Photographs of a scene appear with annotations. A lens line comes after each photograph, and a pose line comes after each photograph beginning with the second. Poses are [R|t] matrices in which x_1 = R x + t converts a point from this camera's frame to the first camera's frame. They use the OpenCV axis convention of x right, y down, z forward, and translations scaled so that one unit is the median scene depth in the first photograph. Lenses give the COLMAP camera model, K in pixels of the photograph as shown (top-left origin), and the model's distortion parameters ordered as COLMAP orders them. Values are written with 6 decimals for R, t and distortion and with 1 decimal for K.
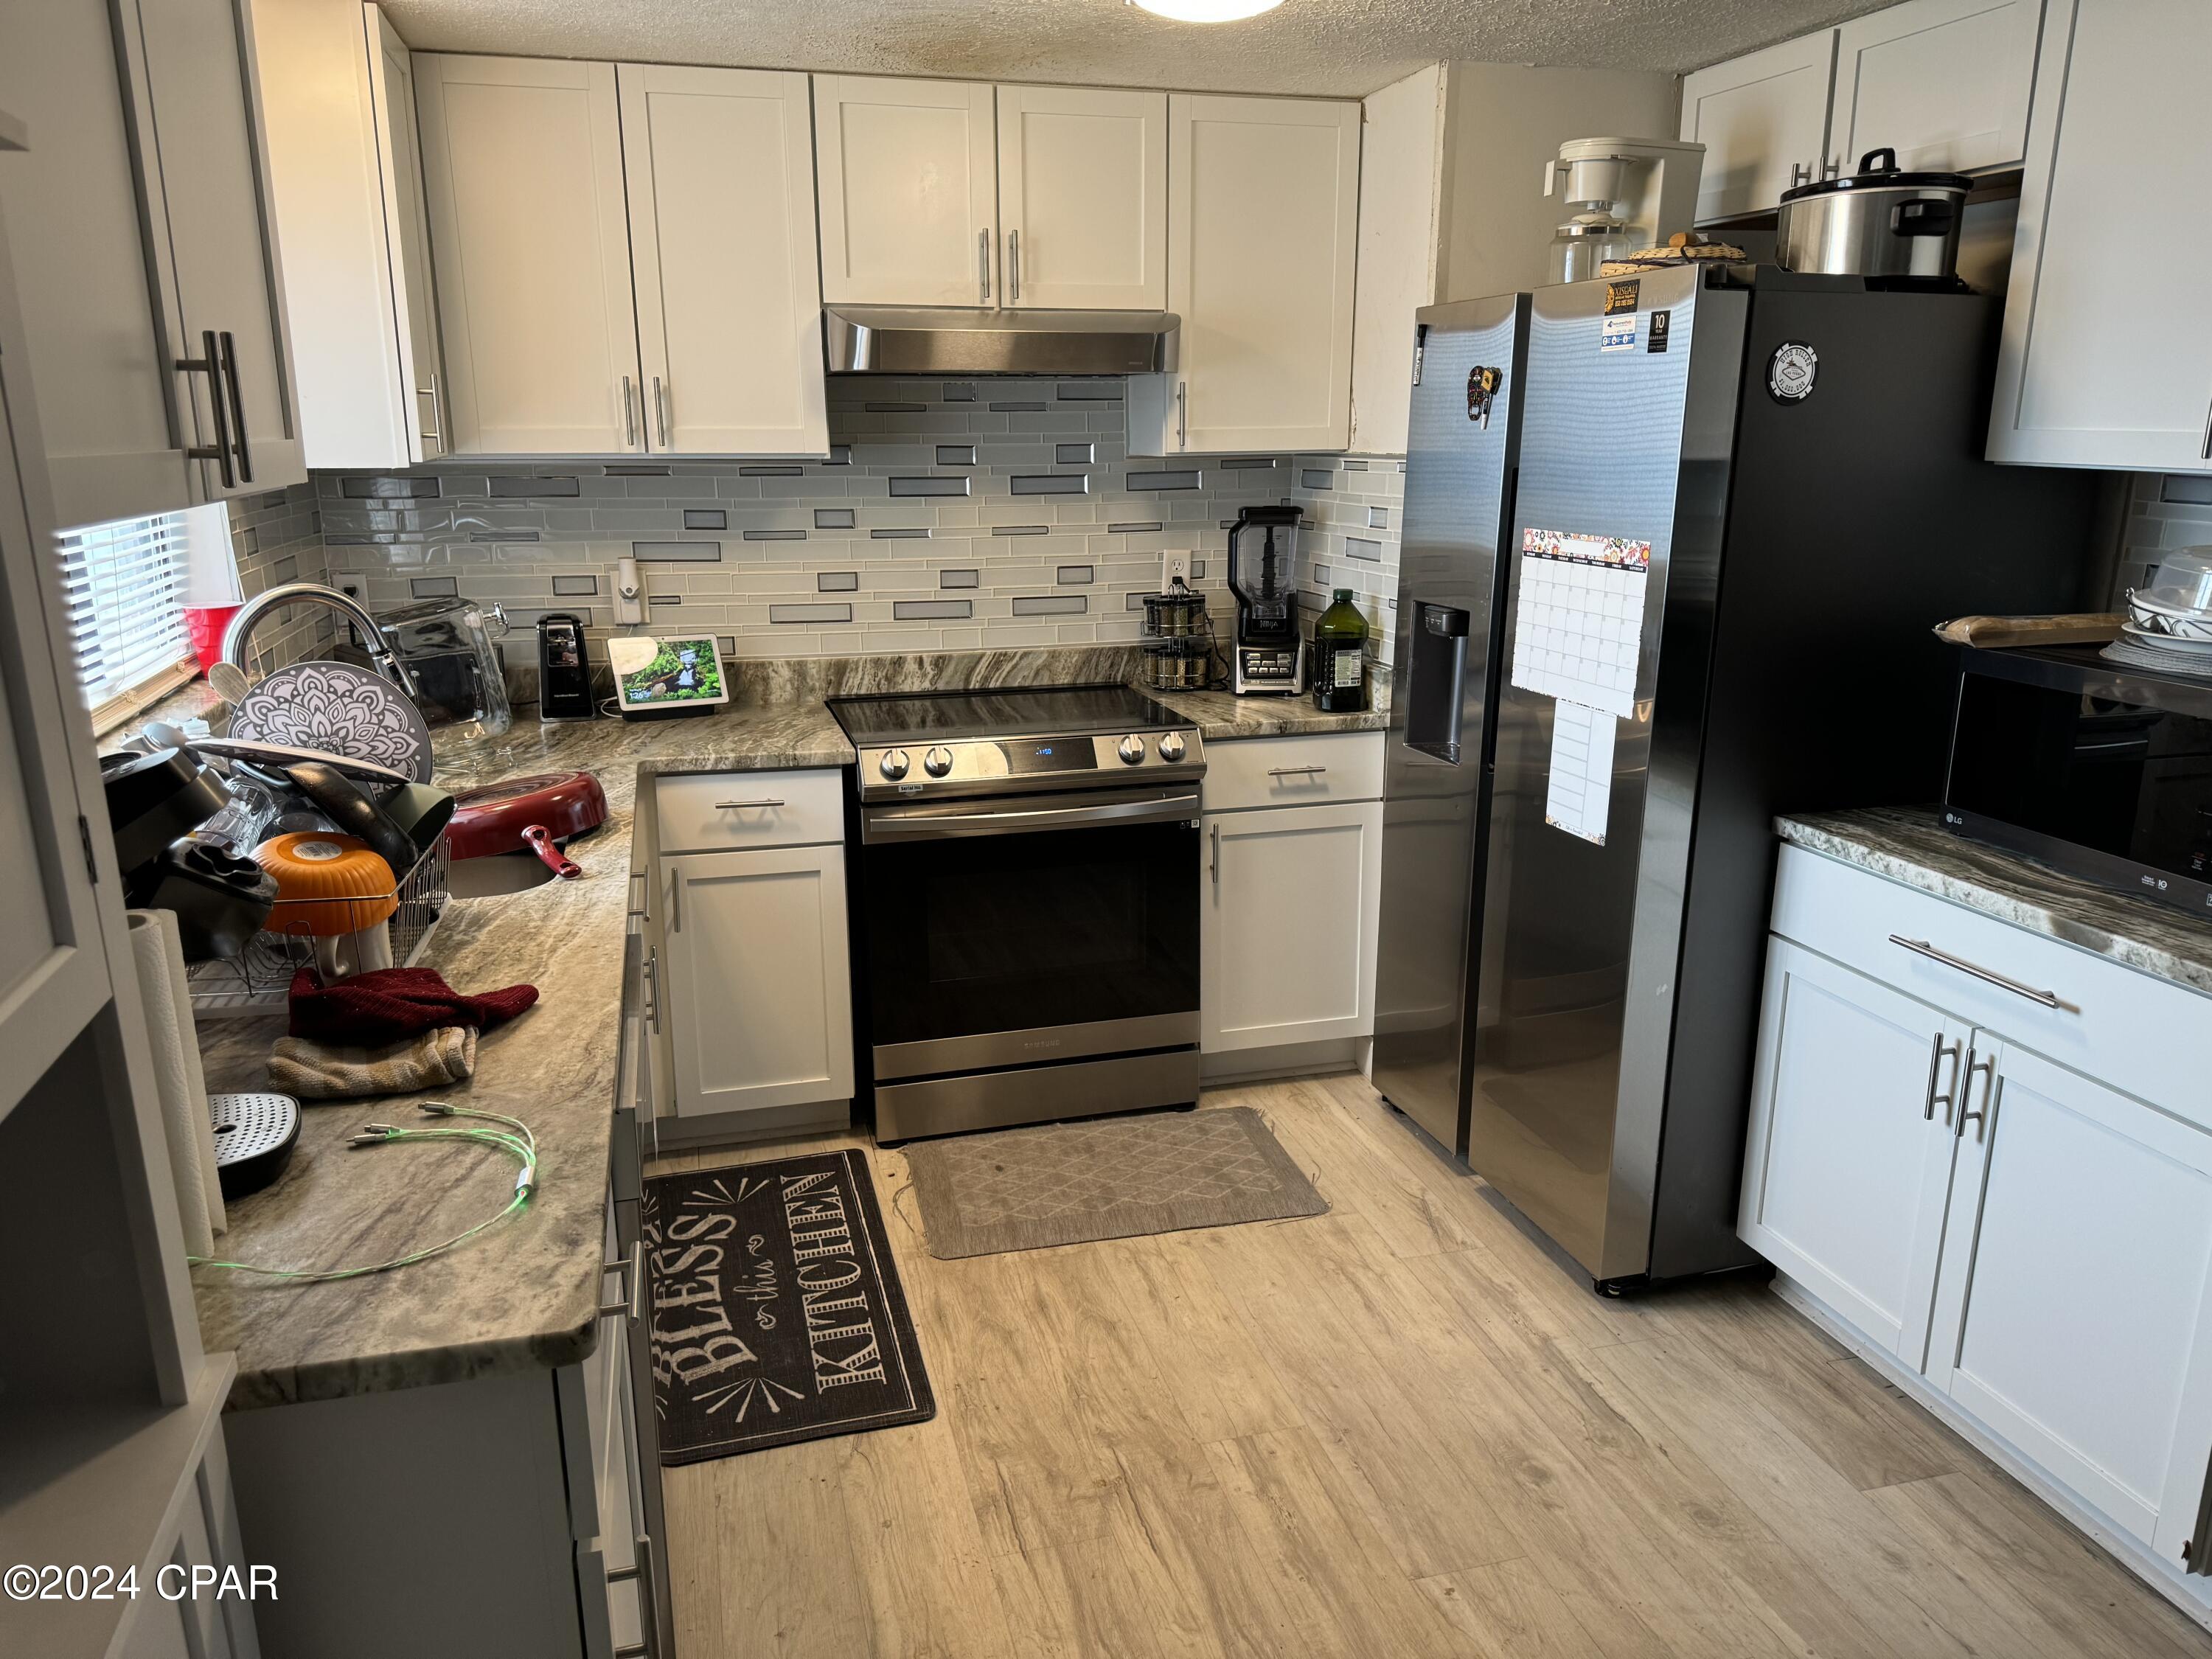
lens RADIAL K [[1568.4, 0, 1097.7], [0, 1568.4, 852.1], [0, 0, 1]] dist [0.061718, -0.083993]
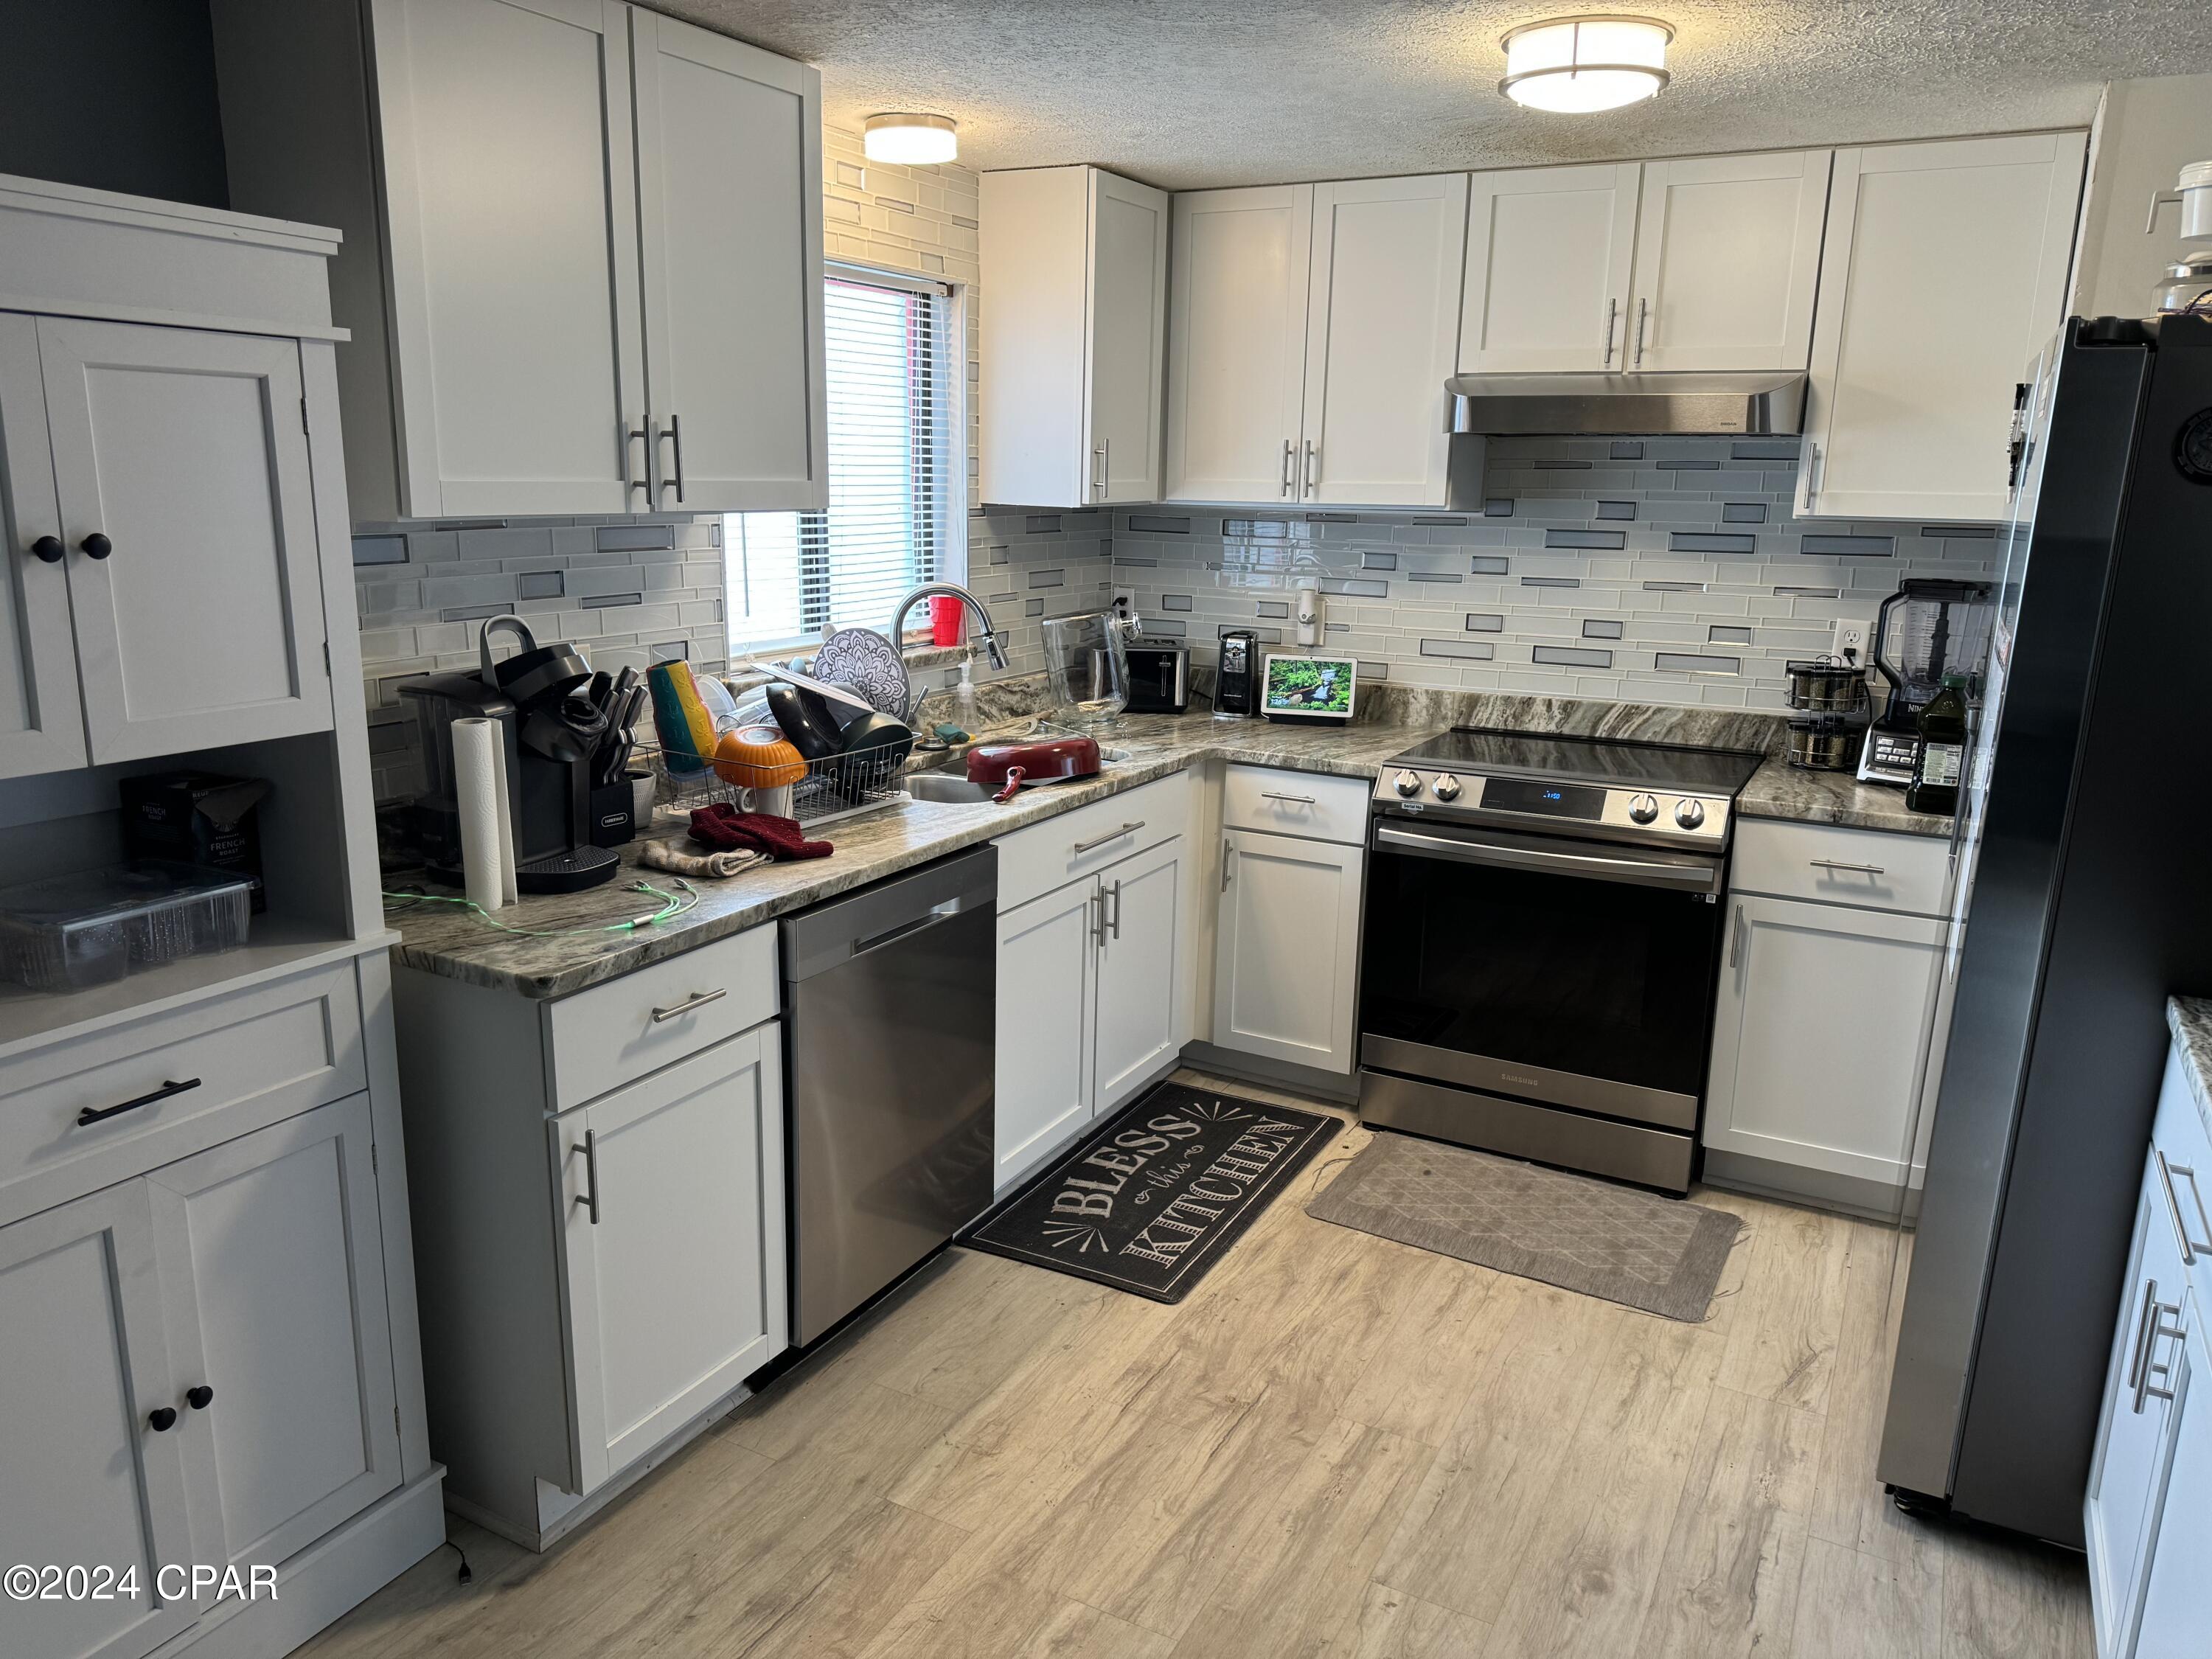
lens RADIAL K [[1568.4, 0, 1095.1], [0, 1568.4, 860.6], [0, 0, 1]] dist [0.061718, -0.083993]
pose [[0.706915, 0.184583, -0.682788, 0.599971], [-0.202183, 0.977802, 0.055009, -0.024210], [0.677785, 0.099161, 0.728543, 0.056526]]
